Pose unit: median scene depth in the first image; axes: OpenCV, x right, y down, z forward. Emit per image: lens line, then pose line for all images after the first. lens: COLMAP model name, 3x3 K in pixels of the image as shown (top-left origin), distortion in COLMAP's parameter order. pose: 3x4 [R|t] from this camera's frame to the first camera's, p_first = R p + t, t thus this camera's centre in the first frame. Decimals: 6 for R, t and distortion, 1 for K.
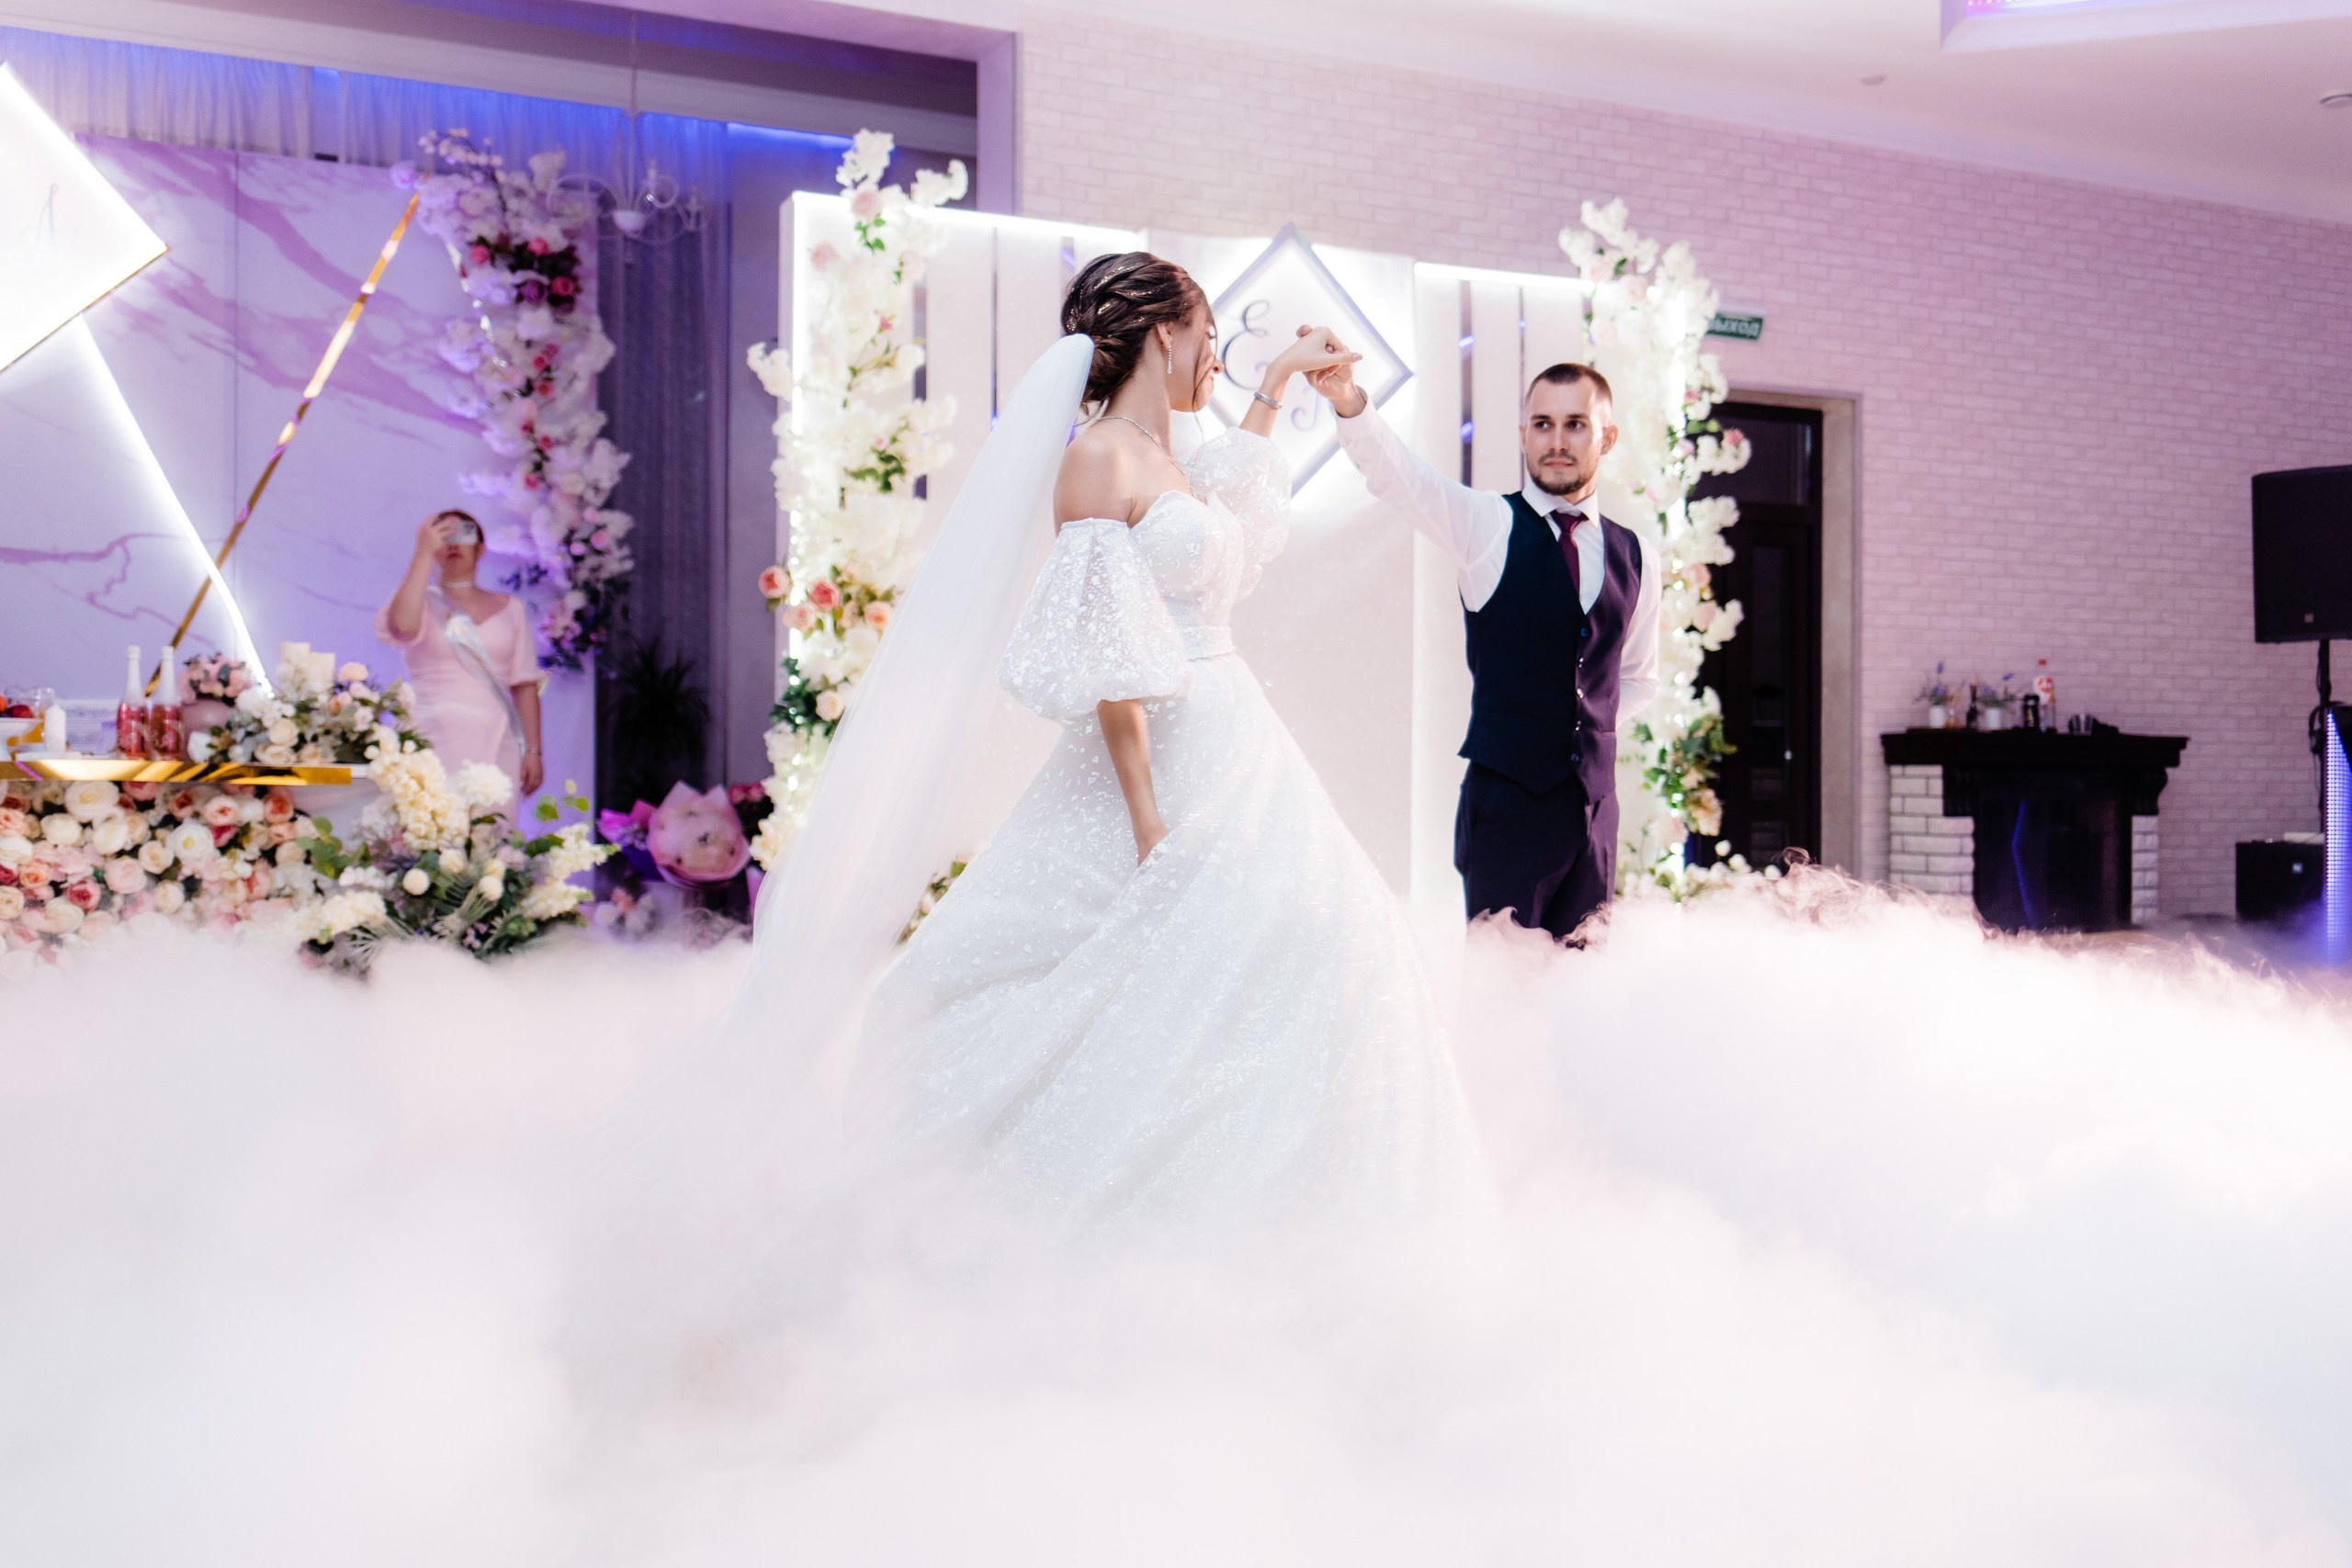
lens RADIAL K [[2380.9, 0, 1176.0], [0, 2380.9, 784.0], [0, 0, 1]] dist [0.071886, -0.041463]
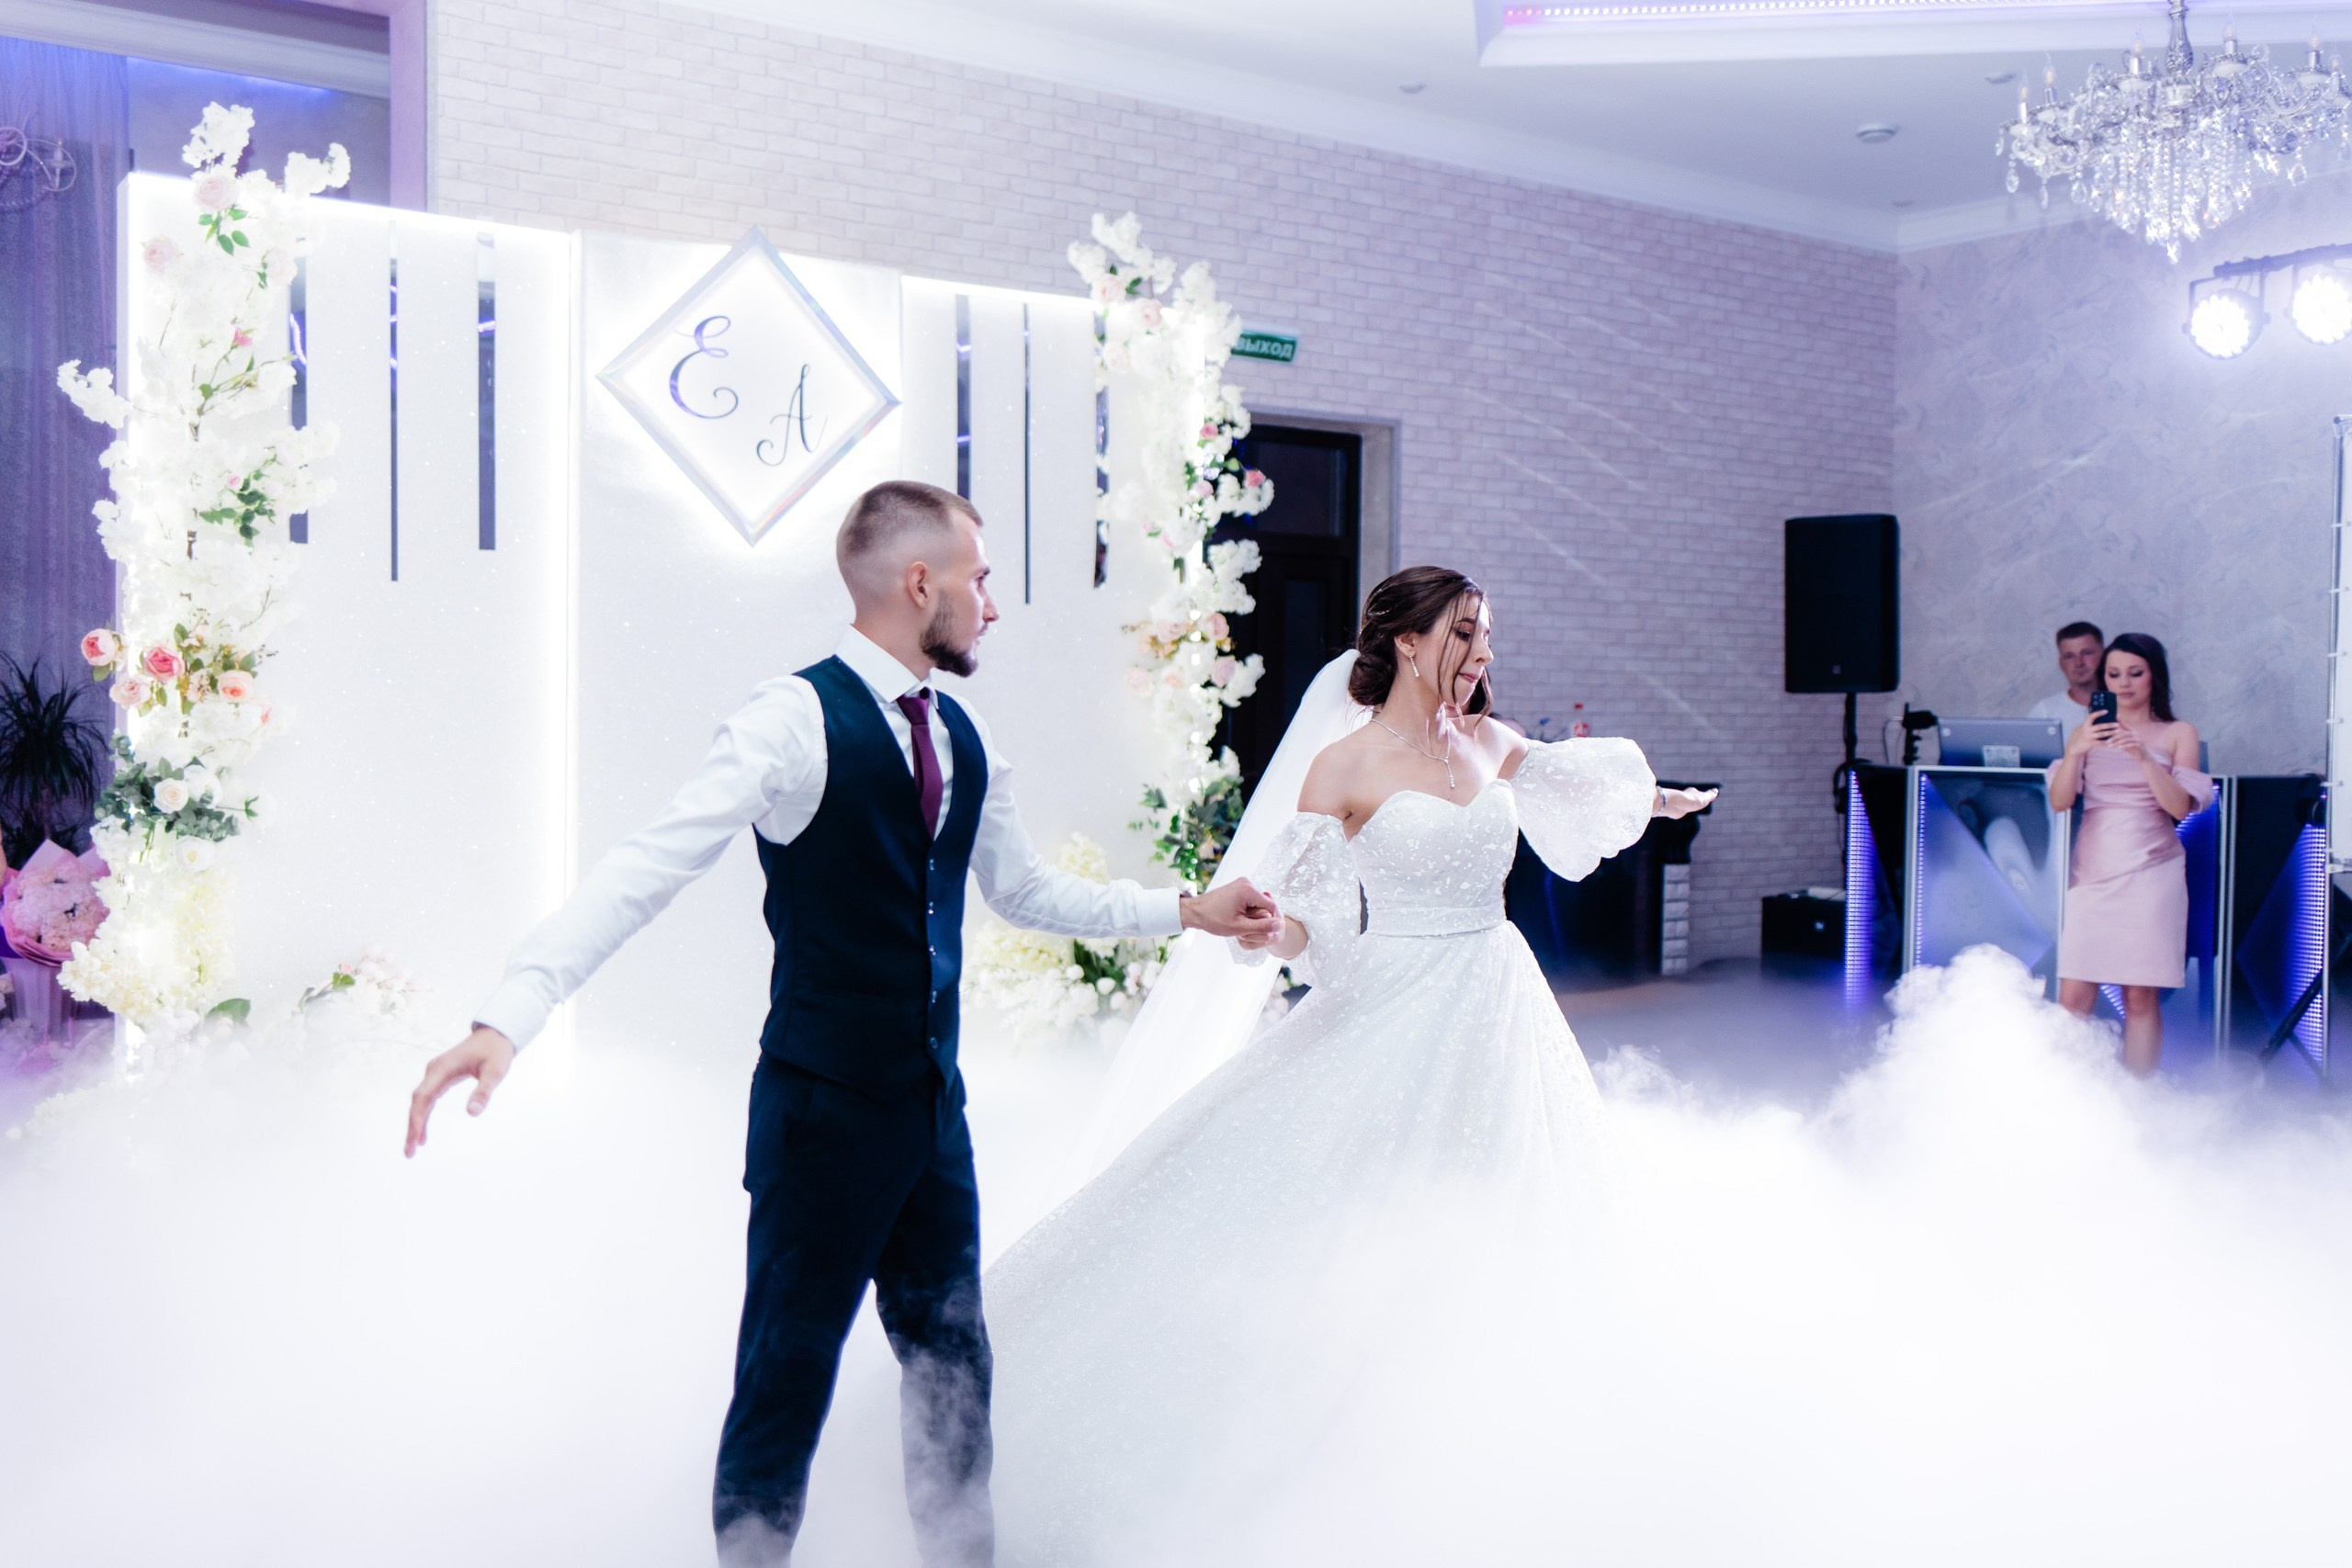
lens RADIAL K [[2346.8, 0, 1176.0], [0, 2346.8, 784.0], [0, 0, 1]] dist [0.050487, -0.018187]
pose [[0.987986, 0.004275, 0.154483, 0.061329], [-0.010787, 0.999087, 0.041342, -0.061687], [-0.154165, -0.042511, 0.987130, 0.103512]]
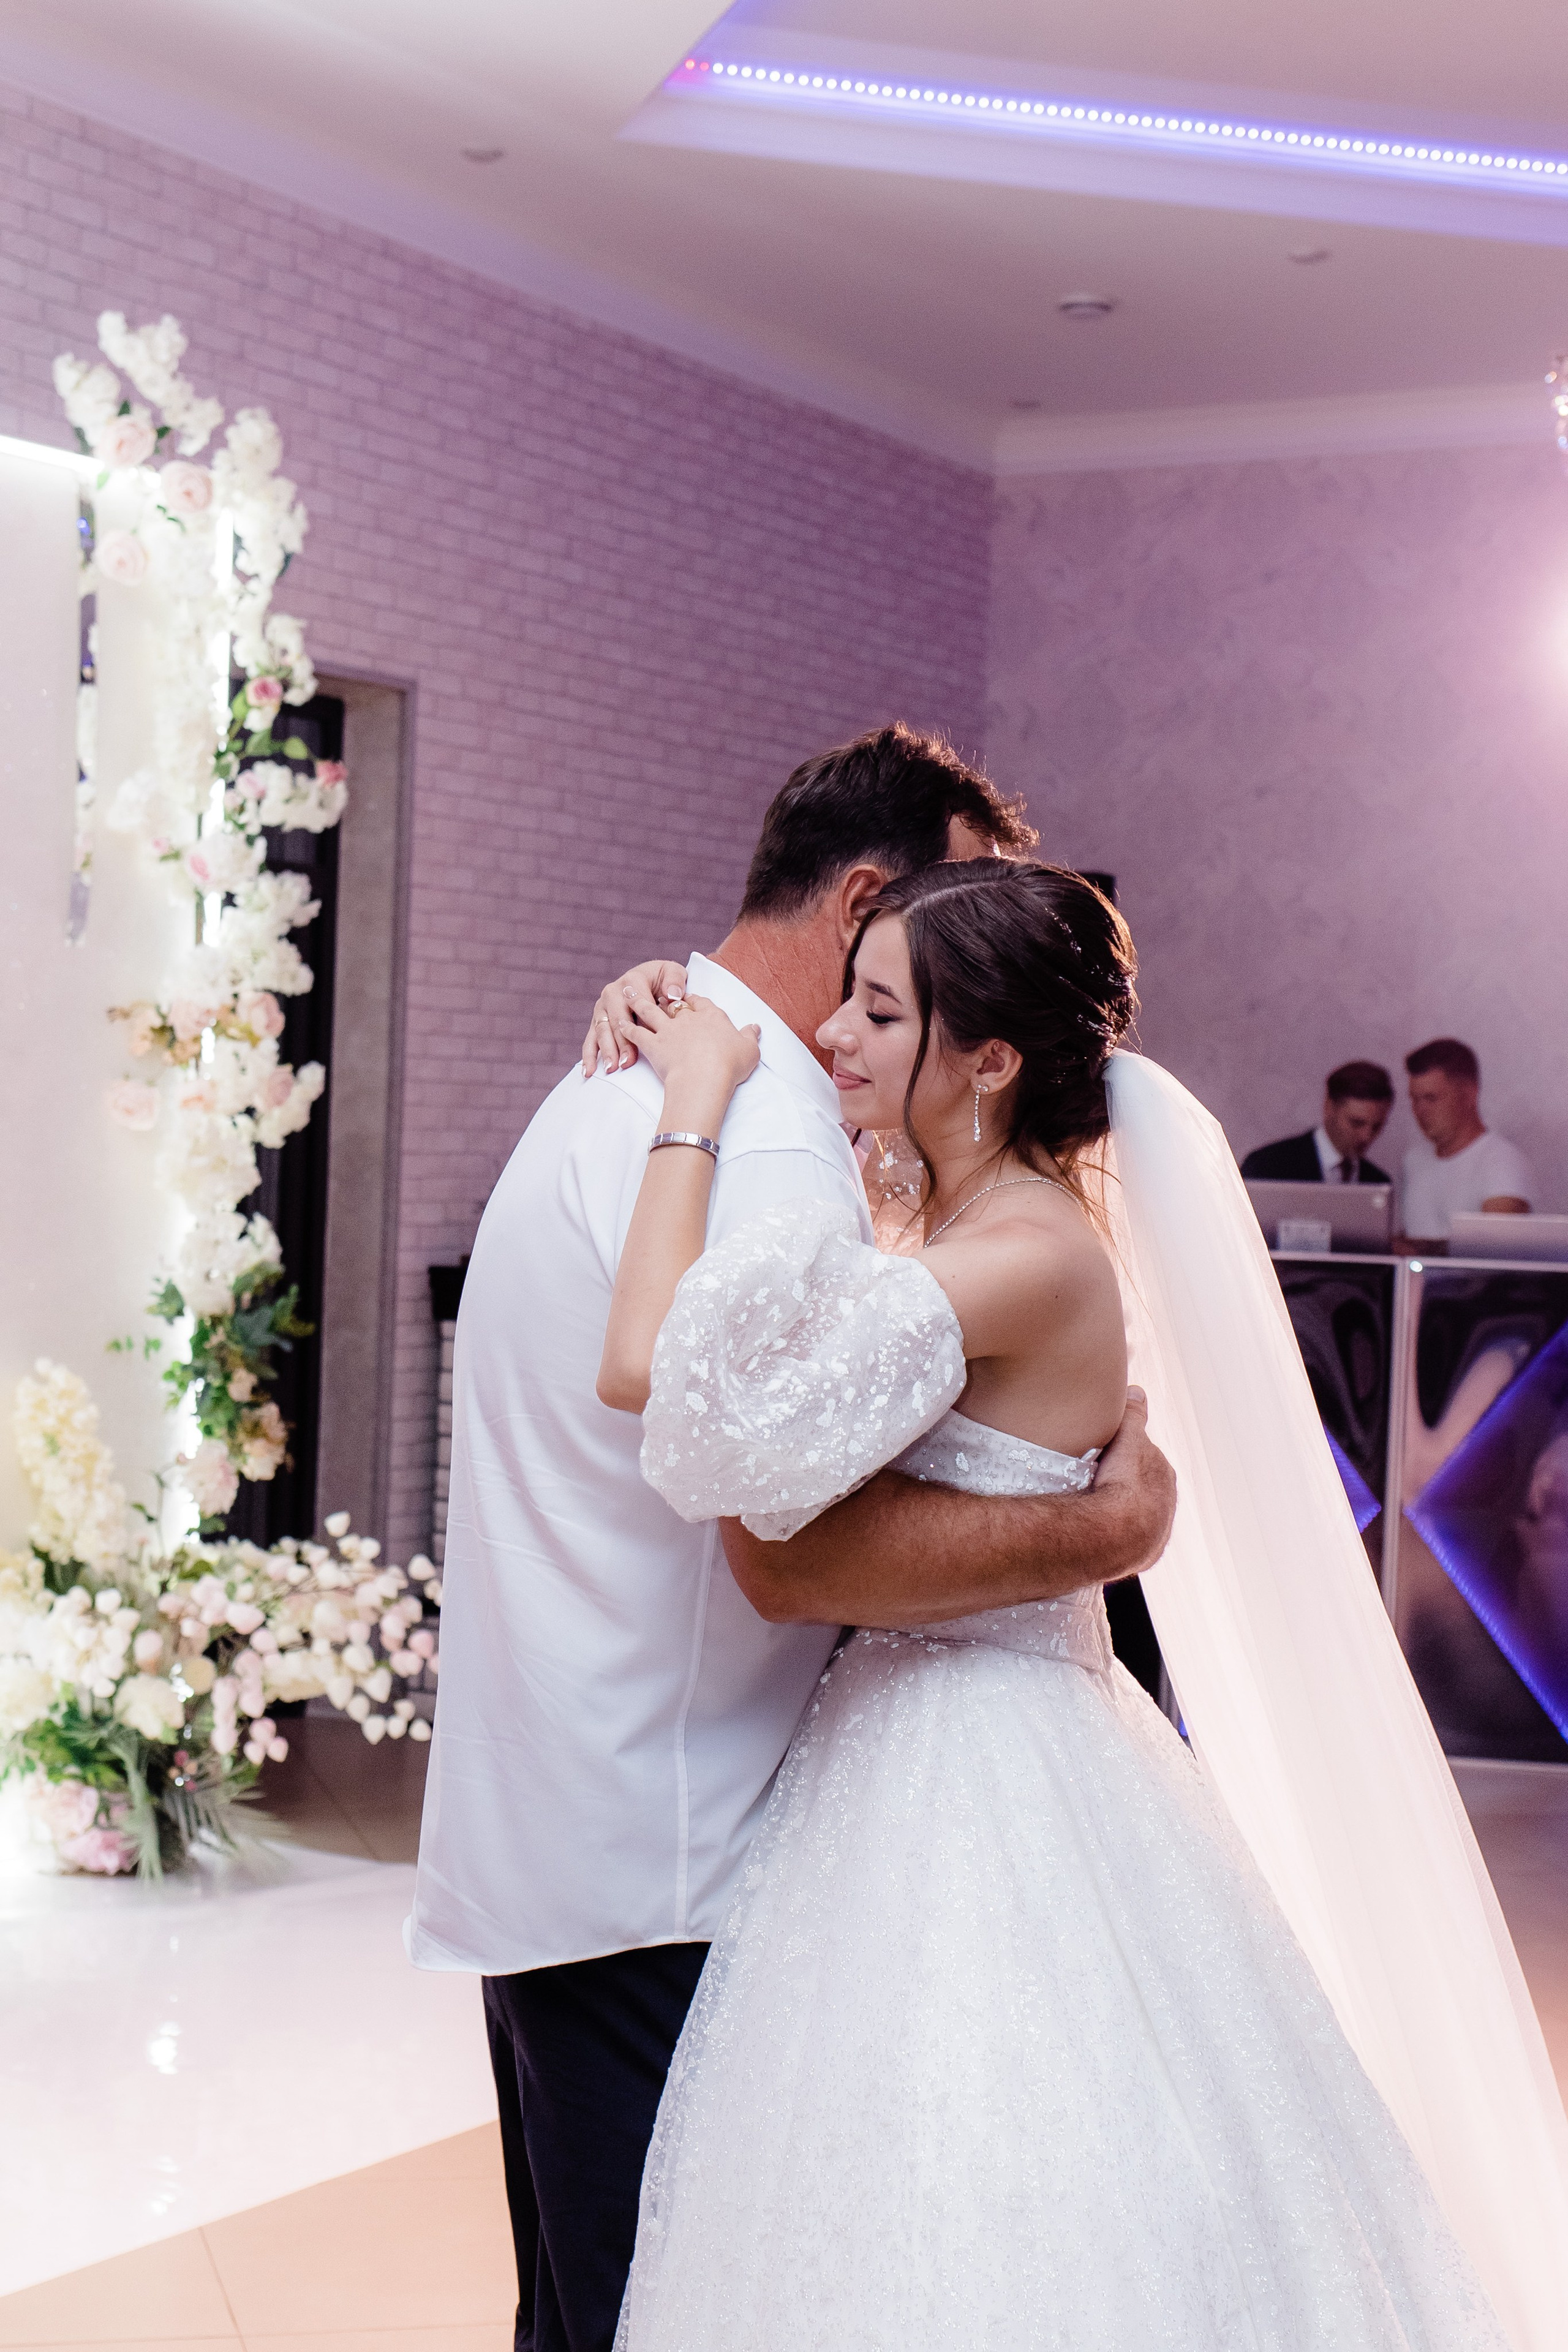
lens RADIAL K [[3839.0, 0, 784.0], [0, 3839.0, 1176.0], [0, 0, 1]] dist [0.064911, 0.066081]
pose [[0.825693, 0.018550, 0.563814, -0.176774], [-0.035962, 0.999157, 0.019792, -0.069434], [-0.562972, -0.036618, 0.825665, 0.187146]]
